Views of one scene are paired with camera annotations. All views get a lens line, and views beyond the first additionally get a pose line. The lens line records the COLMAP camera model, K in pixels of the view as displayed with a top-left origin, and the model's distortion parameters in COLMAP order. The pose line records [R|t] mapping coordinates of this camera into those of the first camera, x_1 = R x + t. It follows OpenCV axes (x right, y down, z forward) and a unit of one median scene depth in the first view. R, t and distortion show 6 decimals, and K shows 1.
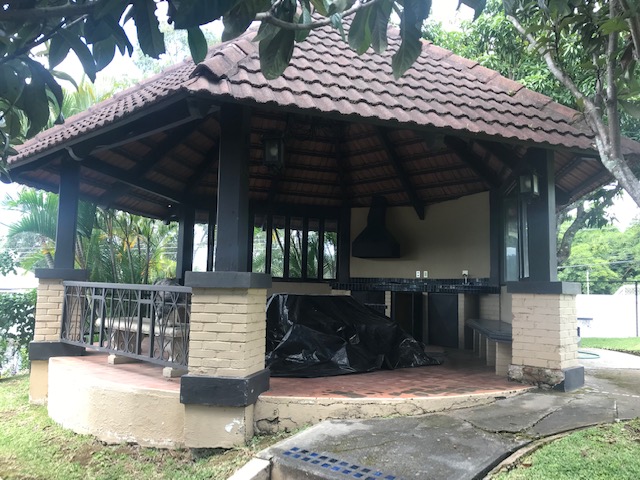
lens RADIAL K [[519.6, 0, 313.4], [0, 519.6, 235.7], [0, 0, 1]] dist [0.026014, -0.034328]
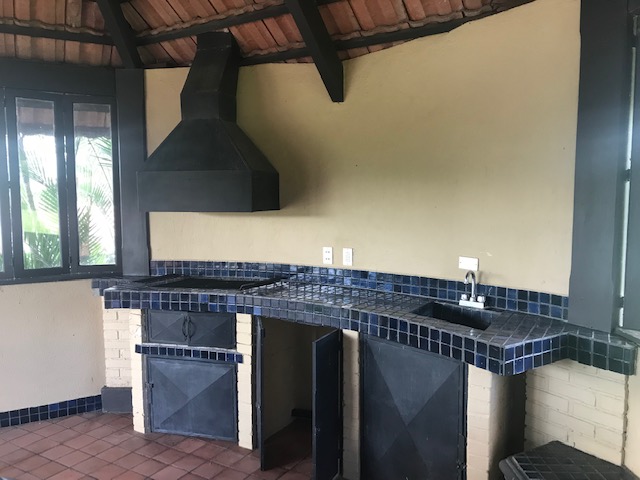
lens RADIAL K [[519.6, 0, 313.4], [0, 519.6, 235.7], [0, 0, 1]] dist [0.026014, -0.034328]
pose [[0.982719, -0.047622, 0.178872, 0.162129], [0.011296, 0.979967, 0.198840, -0.016189], [-0.184758, -0.193383, 0.963570, 0.833436]]
